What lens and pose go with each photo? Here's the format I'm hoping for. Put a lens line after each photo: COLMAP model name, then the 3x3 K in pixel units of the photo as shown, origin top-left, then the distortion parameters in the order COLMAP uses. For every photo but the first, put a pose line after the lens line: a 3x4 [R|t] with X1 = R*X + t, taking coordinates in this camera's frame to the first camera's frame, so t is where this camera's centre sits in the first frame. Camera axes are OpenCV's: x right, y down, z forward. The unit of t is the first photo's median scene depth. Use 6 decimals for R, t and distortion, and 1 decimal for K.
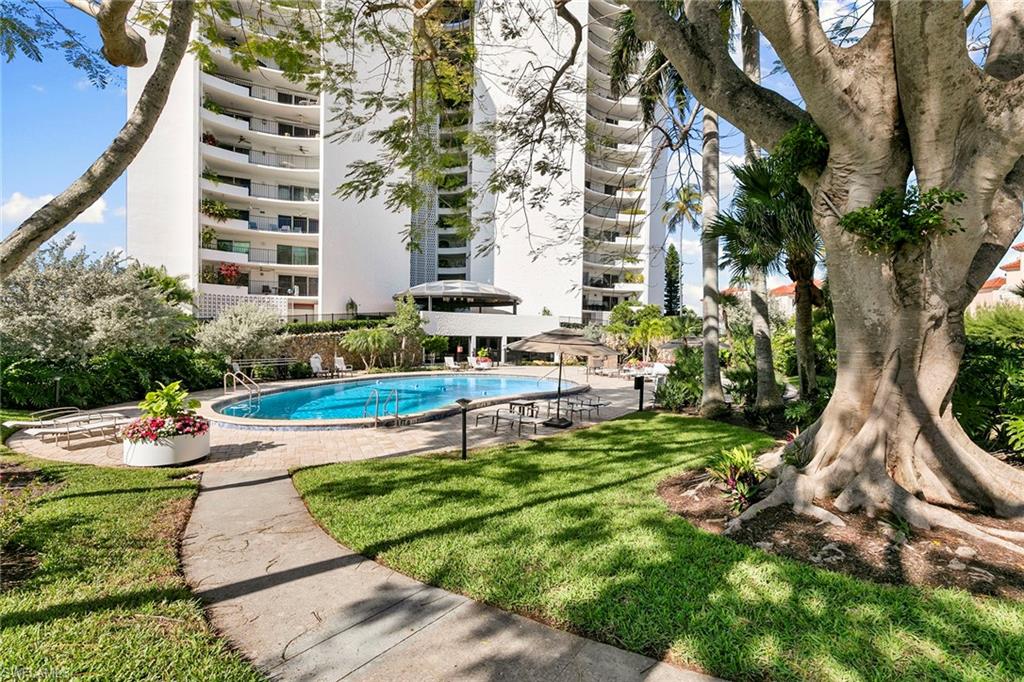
lens RADIAL K [[454.2, 0, 513.8], [0, 454.2, 331.0], [0, 0, 1]] dist [0.004088, -0.000493]
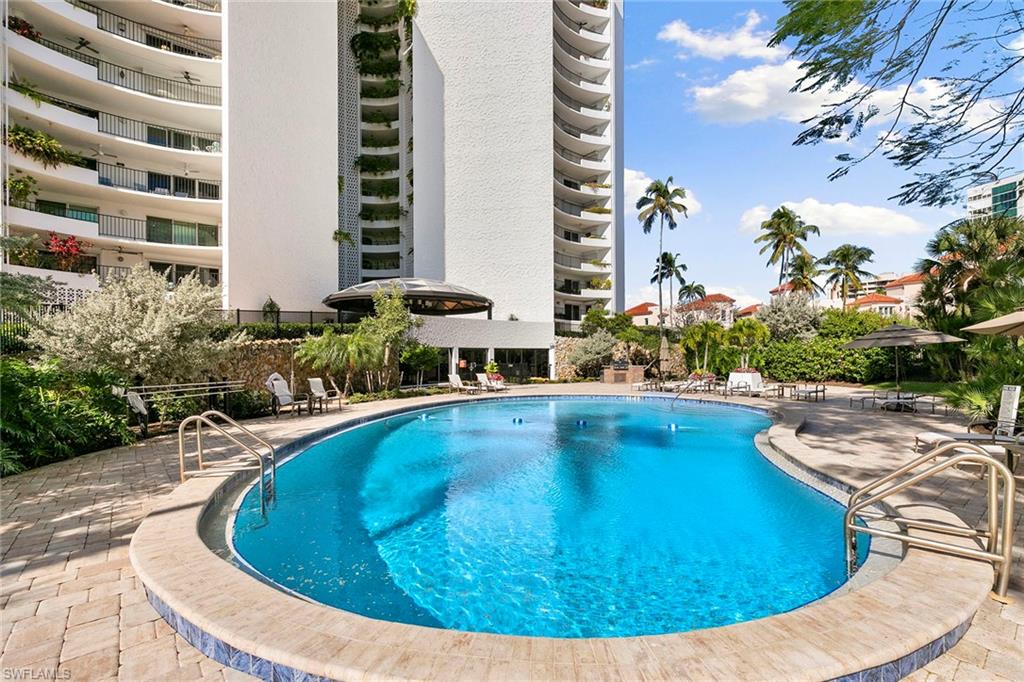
lens RADIAL K [[454.2, 0, 510.5], [0, 454.2, 348.7], [0, 0, 1]] dist [0.004088, -0.000493]
pose [[0.966711, -0.017030, 0.255302, -0.168222], [0.018701, 0.999817, -0.004121, 0.015616], [-0.255185, 0.008758, 0.966853, 0.209232]]
